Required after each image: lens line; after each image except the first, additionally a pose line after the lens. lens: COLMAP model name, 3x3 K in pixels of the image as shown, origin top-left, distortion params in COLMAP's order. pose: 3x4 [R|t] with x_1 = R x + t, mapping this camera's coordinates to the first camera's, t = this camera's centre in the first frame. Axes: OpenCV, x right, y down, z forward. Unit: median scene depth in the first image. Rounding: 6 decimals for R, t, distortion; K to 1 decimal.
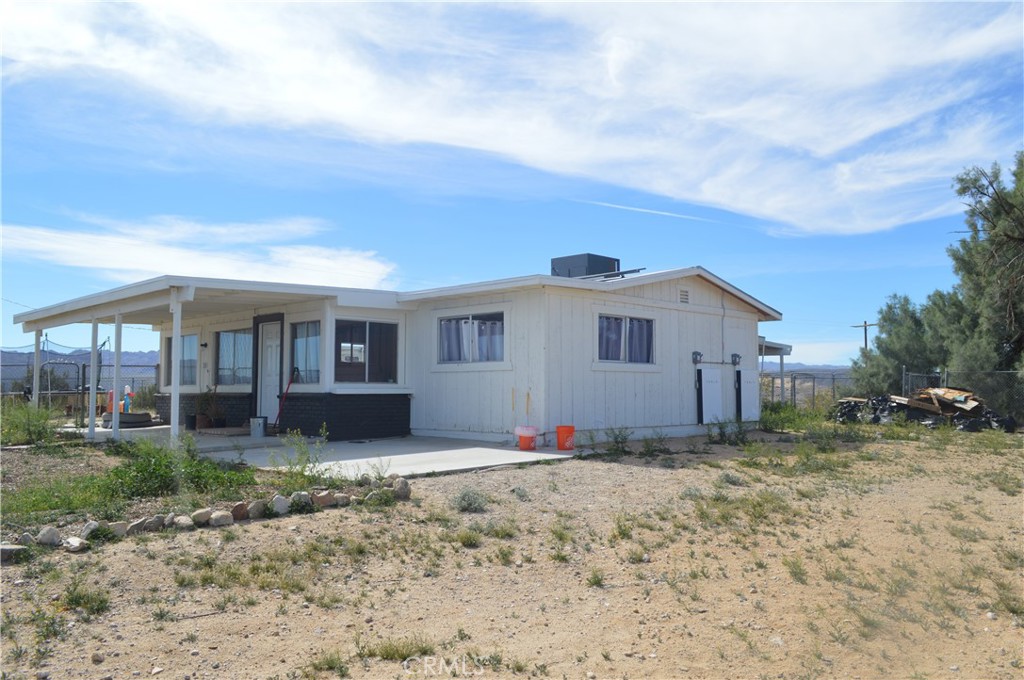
lens RADIAL K [[810.6, 0, 512.0], [0, 810.6, 334.2], [0, 0, 1]] dist [-0.007589, 0.004316]
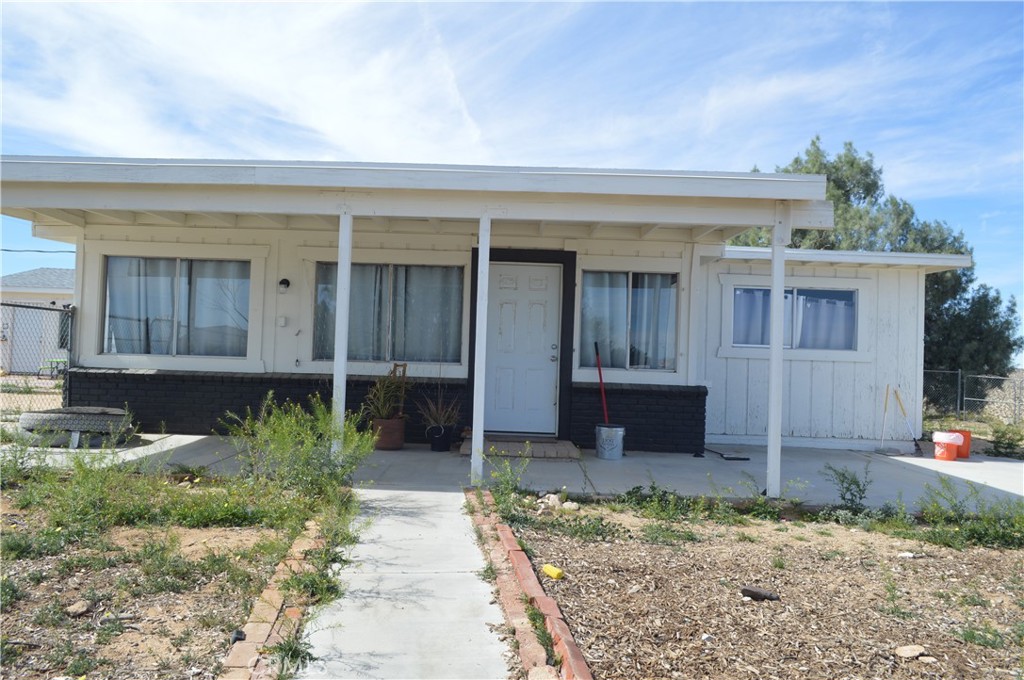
lens RADIAL K [[810.6, 0, 512.0], [0, 810.6, 341.7], [0, 0, 1]] dist [-0.007589, 0.004316]
pose [[0.683914, 0.048552, 0.727945, -0.765357], [-0.080467, 0.996716, 0.009122, 0.040534], [-0.725111, -0.064814, 0.685575, 0.628697]]
